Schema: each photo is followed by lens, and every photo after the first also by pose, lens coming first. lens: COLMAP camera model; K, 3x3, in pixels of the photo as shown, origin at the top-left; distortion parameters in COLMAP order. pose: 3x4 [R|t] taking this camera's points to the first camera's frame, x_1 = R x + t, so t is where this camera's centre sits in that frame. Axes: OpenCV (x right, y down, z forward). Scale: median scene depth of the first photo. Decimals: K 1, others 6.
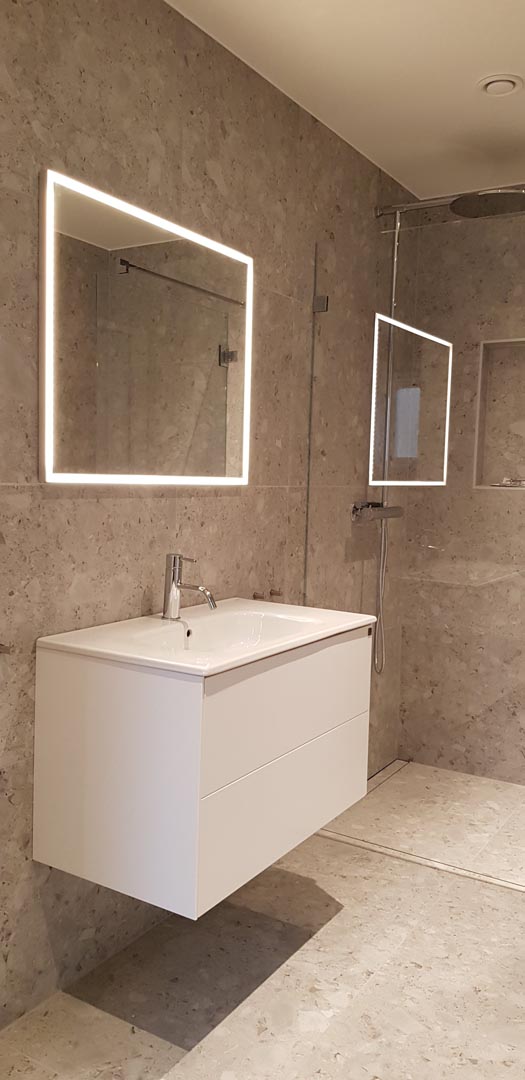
lens RADIAL K [[838.9, 0, 255.6], [0, 838.9, 535.1], [0, 0, 1]] dist [0.085887, -0.147243]
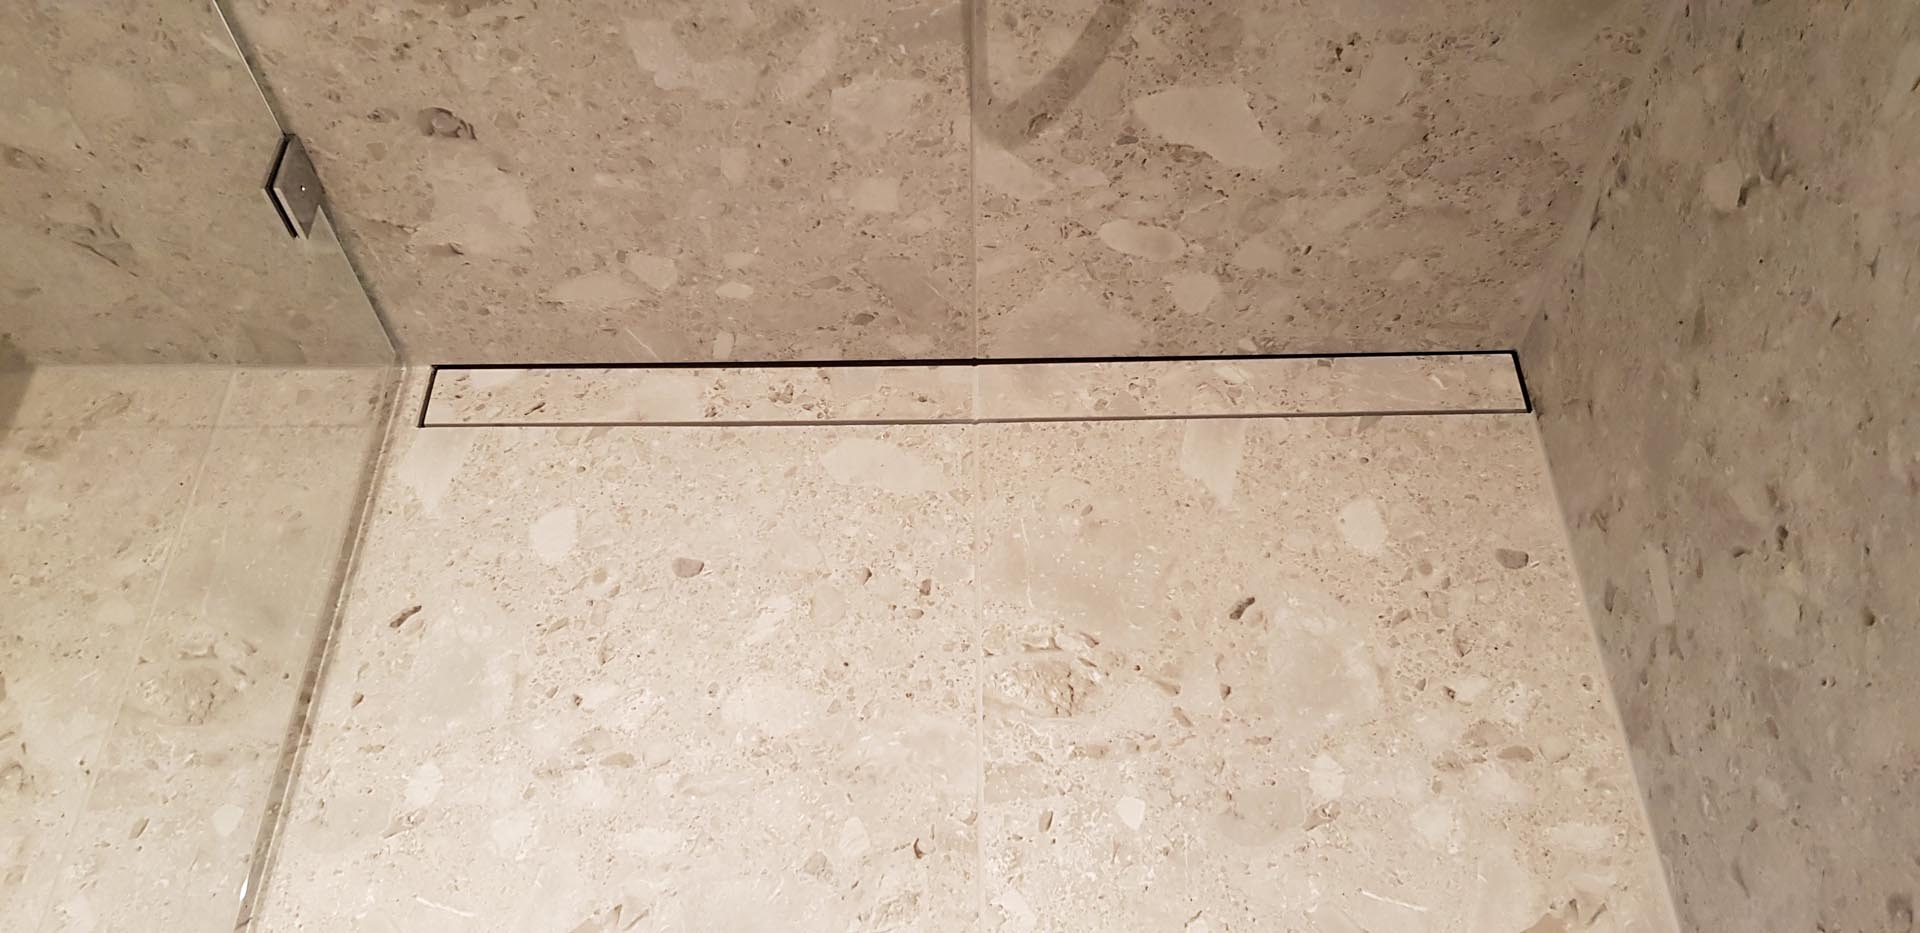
lens RADIAL K [[1491.4, 0, 934.3], [0, 1491.4, 460.5], [0, 0, 1]] dist [0.085887, -0.147243]
pose [[0.534931, 0.667650, -0.517776, 0.459521], [-0.034462, 0.629560, 0.776187, 0.050735], [0.844193, -0.397363, 0.359779, 1.241812]]
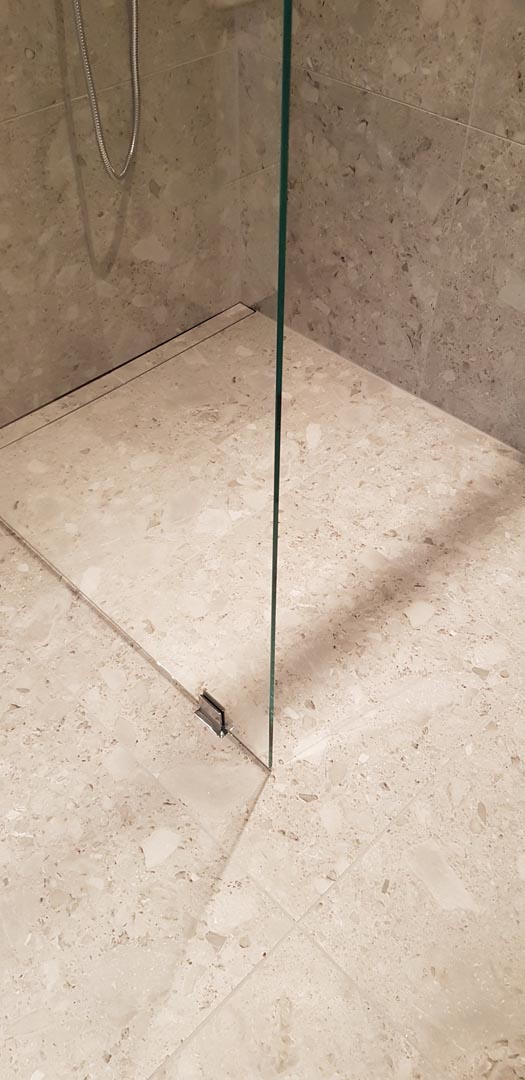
lens RADIAL K [[838.9, 0, 255.6], [0, 838.9, 535.1], [0, 0, 1]] dist [0.085887, -0.147243]
pose [[0.971723, 0.153274, -0.179613, 0.499557], [0.009078, 0.735864, 0.677068, -0.026162], [0.235948, -0.659553, 0.713665, 0.757563]]
